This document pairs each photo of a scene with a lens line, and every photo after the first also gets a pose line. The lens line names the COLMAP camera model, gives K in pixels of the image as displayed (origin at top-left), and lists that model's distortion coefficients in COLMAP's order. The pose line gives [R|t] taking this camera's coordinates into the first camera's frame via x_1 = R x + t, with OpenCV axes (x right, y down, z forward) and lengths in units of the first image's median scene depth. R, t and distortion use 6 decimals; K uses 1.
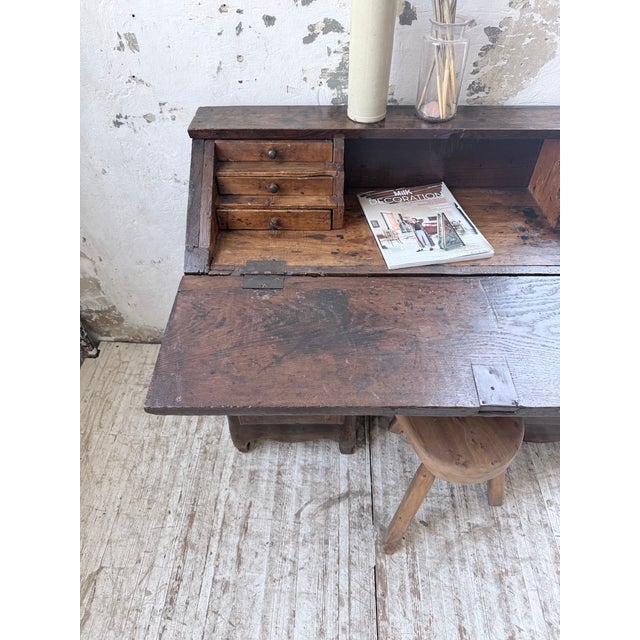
lens RADIAL K [[456.6, 0, 317.2], [0, 456.6, 324.2], [0, 0, 1]] dist [0.021842, -0.044894]
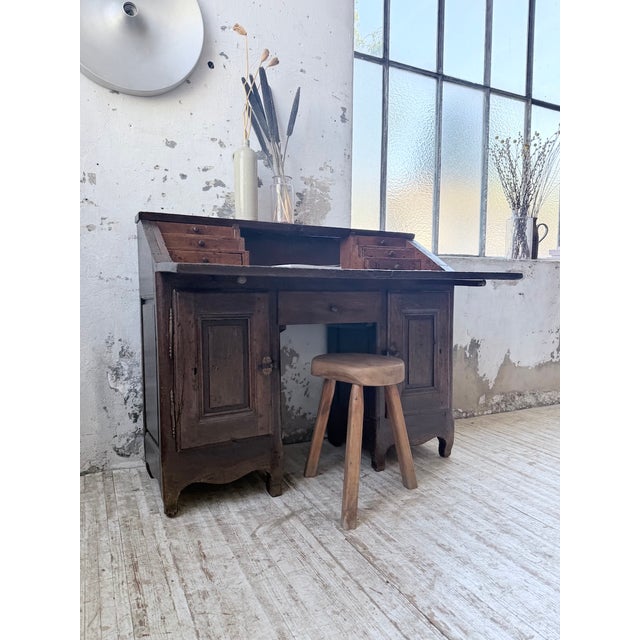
lens RADIAL K [[472.6, 0, 325.3], [0, 472.6, 323.8], [0, 0, 1]] dist [0.020201, -0.042629]
pose [[0.873132, -0.020177, 0.487067, -0.432603], [0.348369, 0.724734, -0.594474, 0.835623], [-0.340999, 0.688734, 0.639817, 0.029817]]
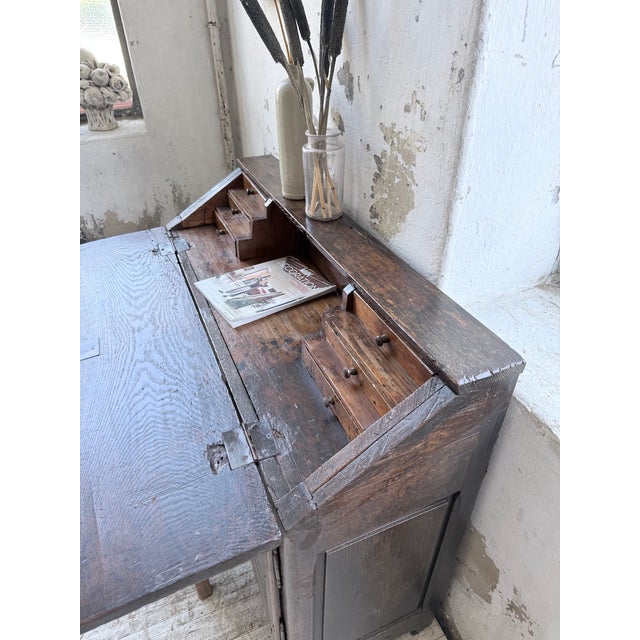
lens RADIAL K [[456.6, 0, 315.8], [0, 456.6, 320.6], [0, 0, 1]] dist [0.021842, -0.044894]
pose [[0.406205, 0.532372, -0.742683, 1.020585], [-0.660172, 0.732925, 0.164301, -0.380440], [0.631800, 0.423558, 0.649174, 0.346185]]
